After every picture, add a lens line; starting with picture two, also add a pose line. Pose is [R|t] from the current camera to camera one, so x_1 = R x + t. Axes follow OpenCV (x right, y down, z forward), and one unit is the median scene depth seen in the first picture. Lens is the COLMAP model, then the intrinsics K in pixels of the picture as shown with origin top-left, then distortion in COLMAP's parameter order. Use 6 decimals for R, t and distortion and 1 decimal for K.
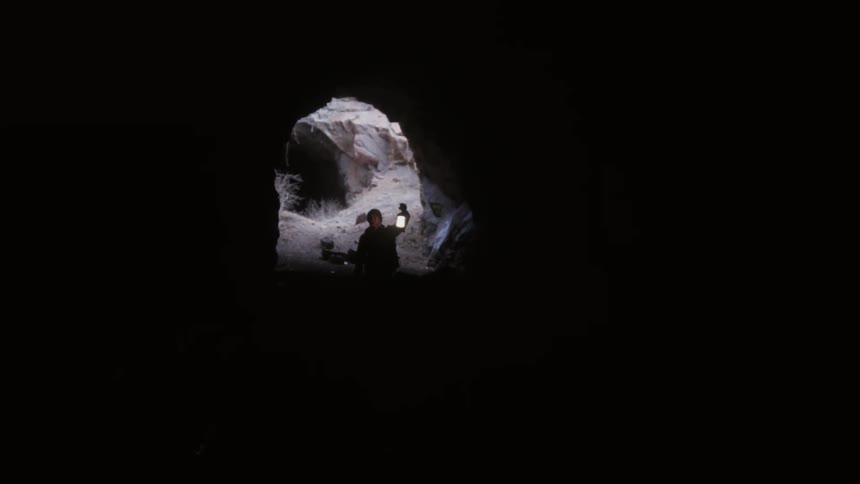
lens RADIAL K [[933.7, 0, 430.0], [0, 933.7, 242.0], [0, 0, 1]] dist [0.001254, 0.000039]
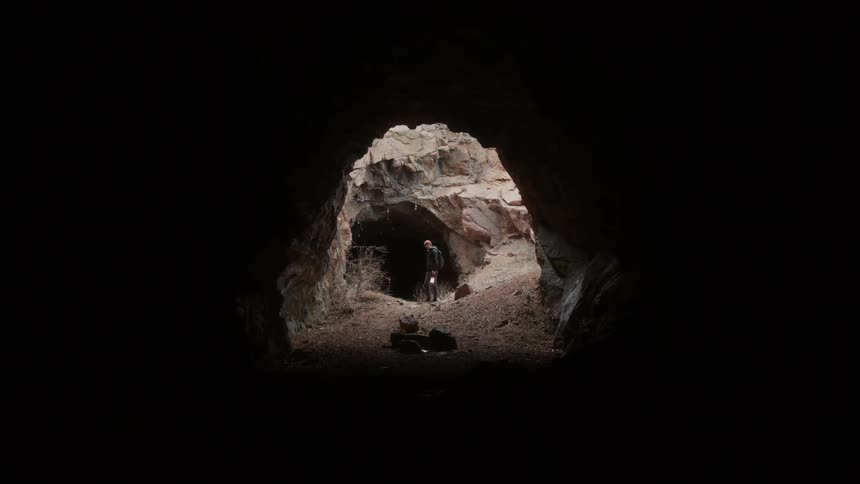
lens RADIAL K [[933.7, 0, 430.0], [0, 933.7, 242.0], [0, 0, 1]] dist [0.001254, 0.000039]
pose [[0.988789, -0.079643, -0.126309, 0.000148], [0.067409, 0.992867, -0.098344, 0.003587], [0.133240, 0.088727, 0.987104, 0.111285]]
